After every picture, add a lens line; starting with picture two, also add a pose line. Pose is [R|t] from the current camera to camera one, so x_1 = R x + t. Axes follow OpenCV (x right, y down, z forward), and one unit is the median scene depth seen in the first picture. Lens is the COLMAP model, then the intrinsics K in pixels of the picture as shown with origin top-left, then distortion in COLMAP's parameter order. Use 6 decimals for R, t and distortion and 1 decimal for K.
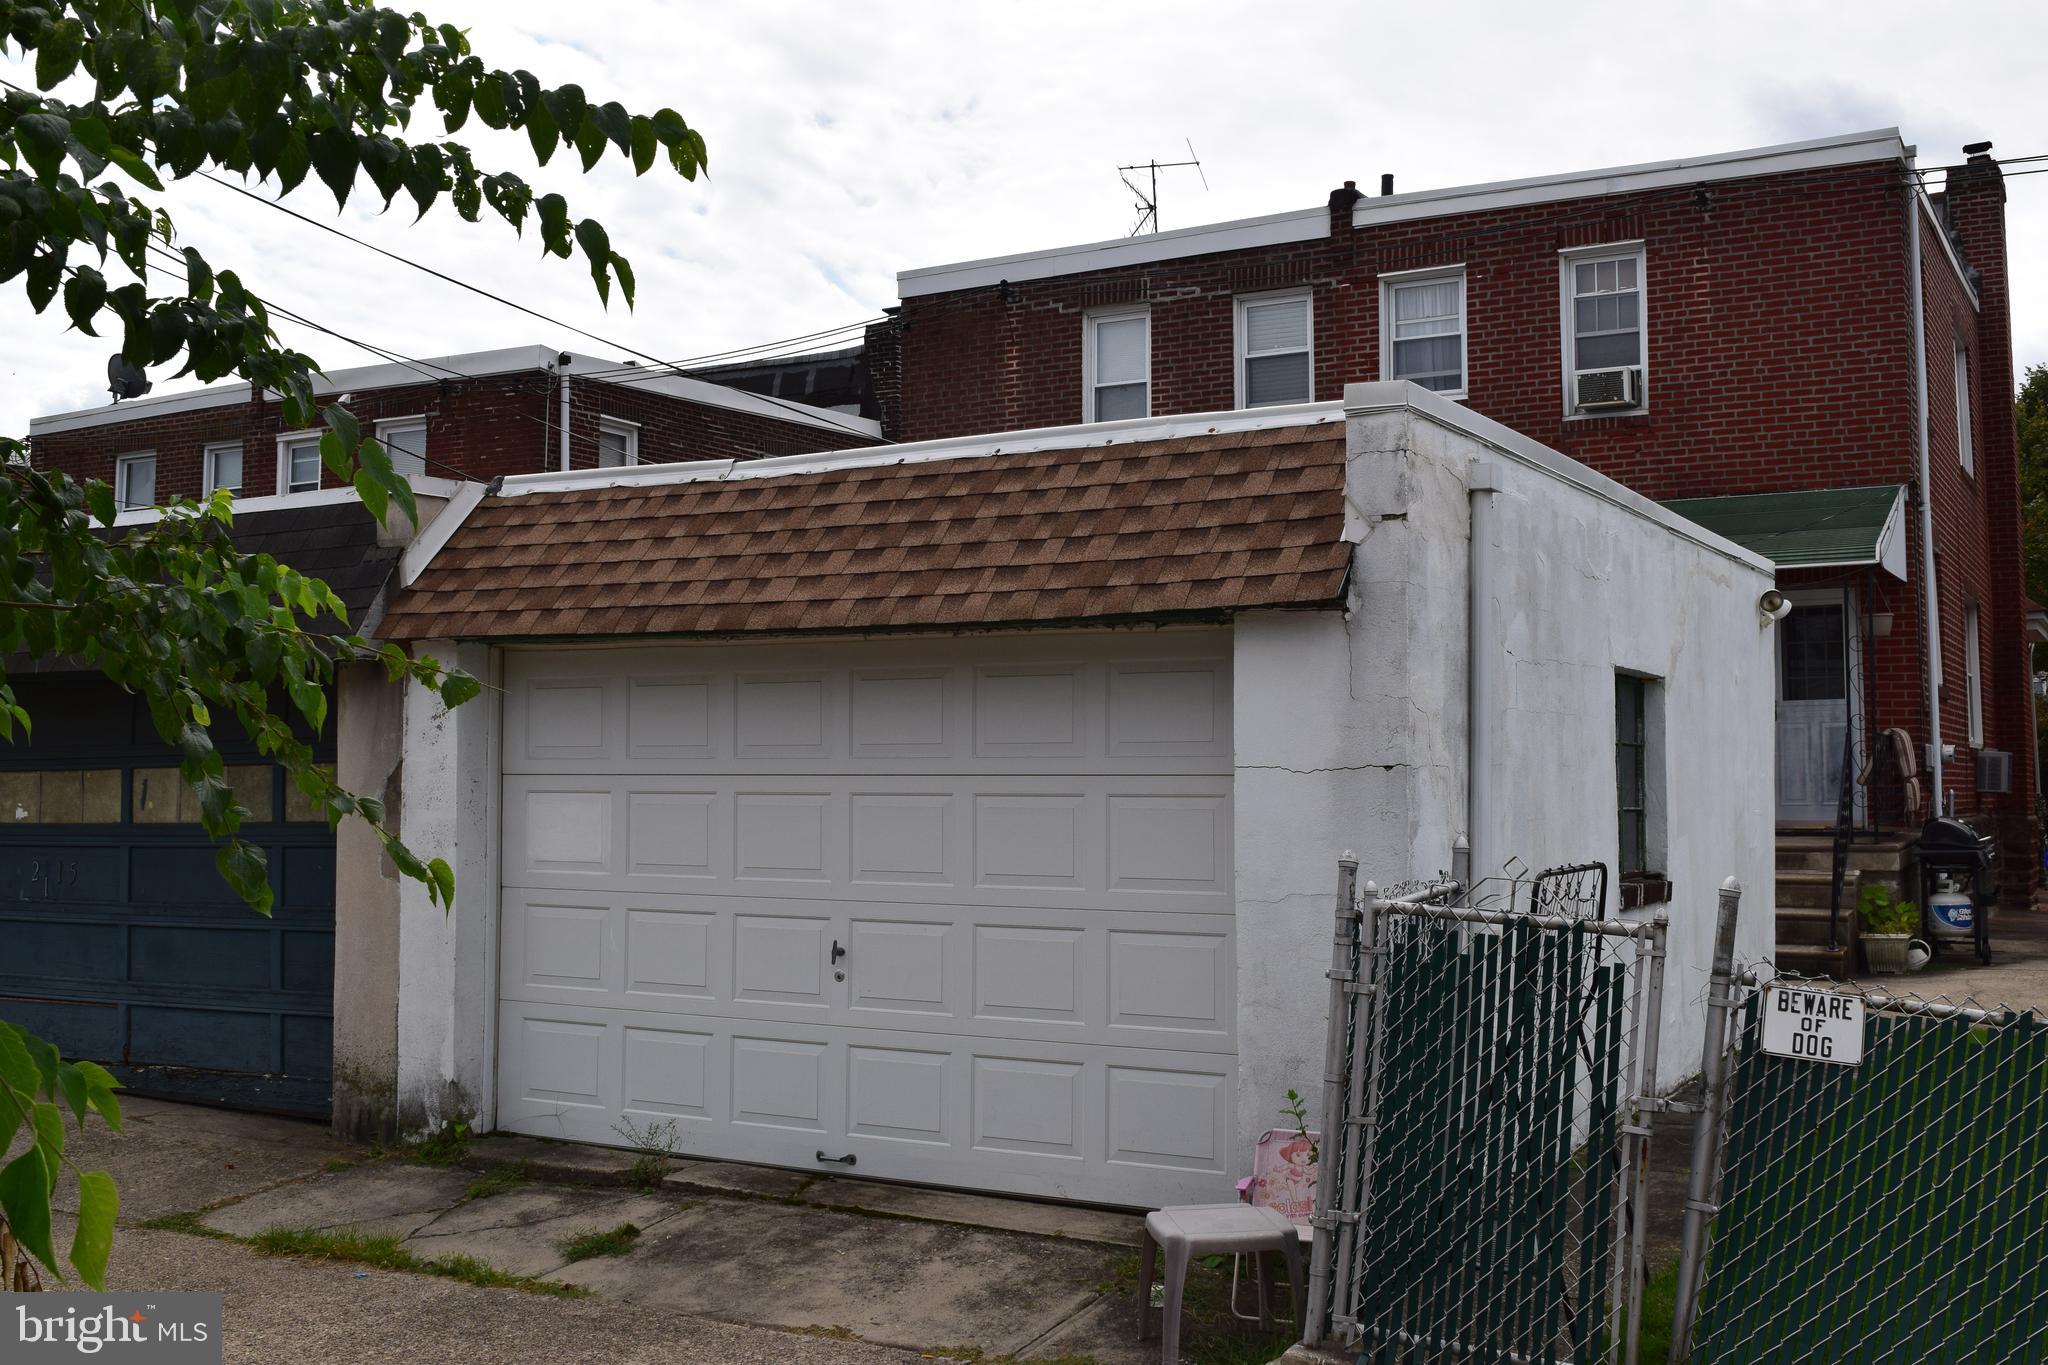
lens RADIAL K [[2097.7, 0, 1028.8], [0, 2097.7, 668.5], [0, 0, 1]] dist [-0.062099, 0.000000]
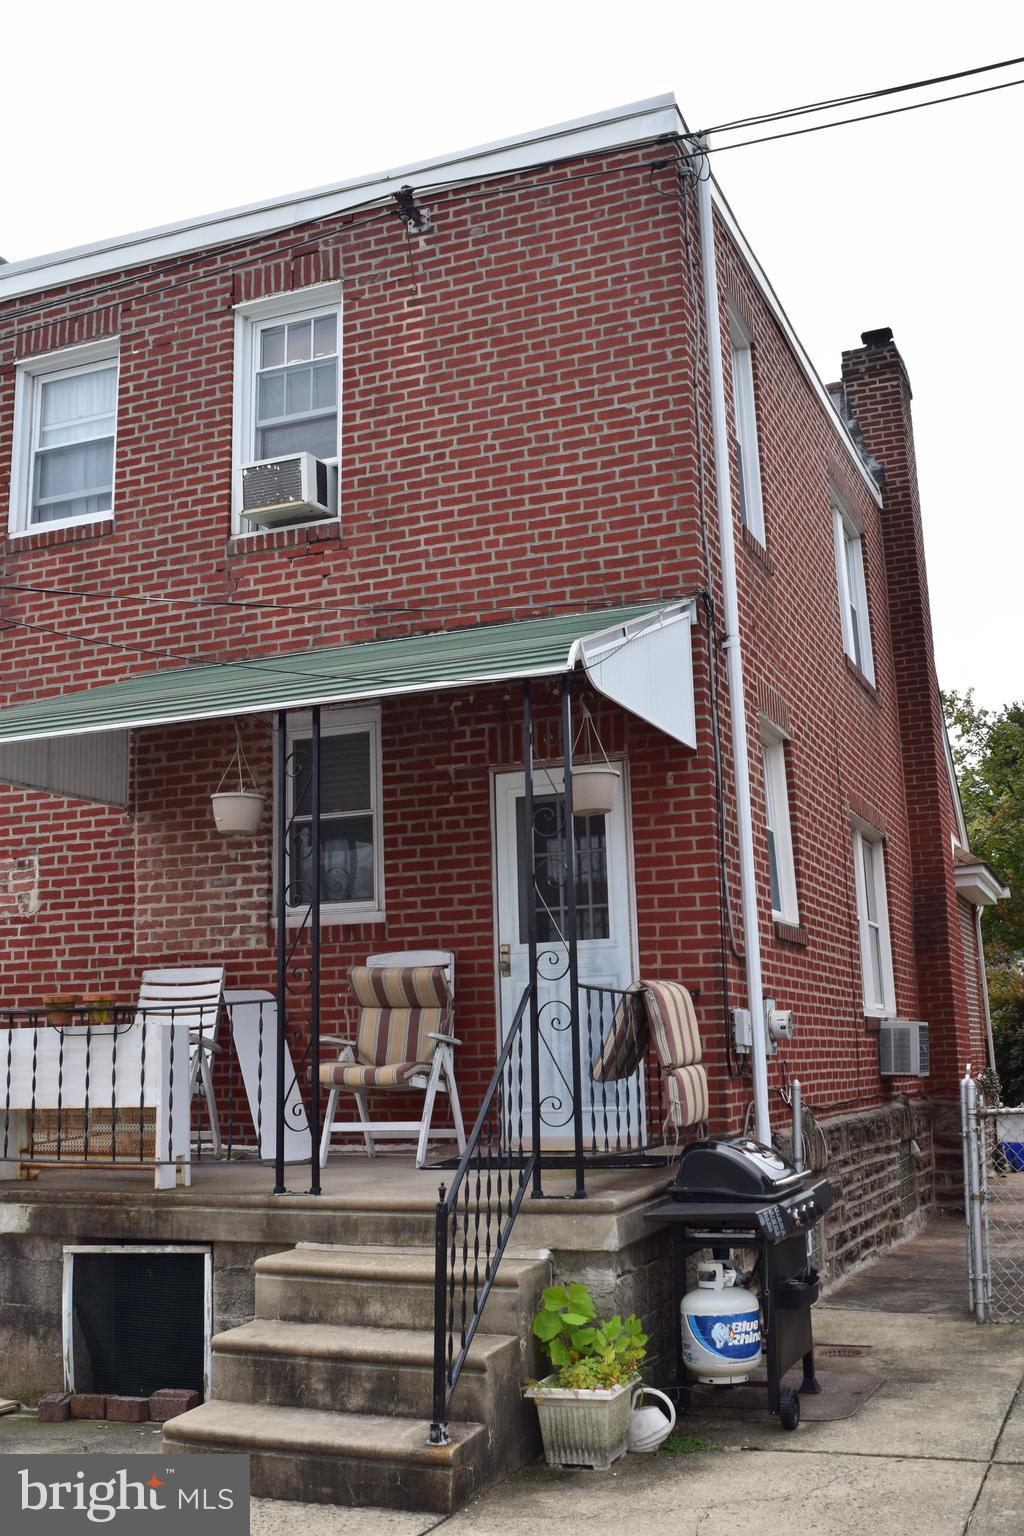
lens RADIAL K [[1573.3, 0, 510.2], [0, 1573.3, 774.6], [0, 0, 1]] dist [-0.062099, 0.000000]
pose [[0.991840, 0.001394, 0.127481, 0.293979], [0.014973, 0.991746, -0.127337, 0.024819], [-0.126606, 0.128207, 0.983633, 0.517031]]
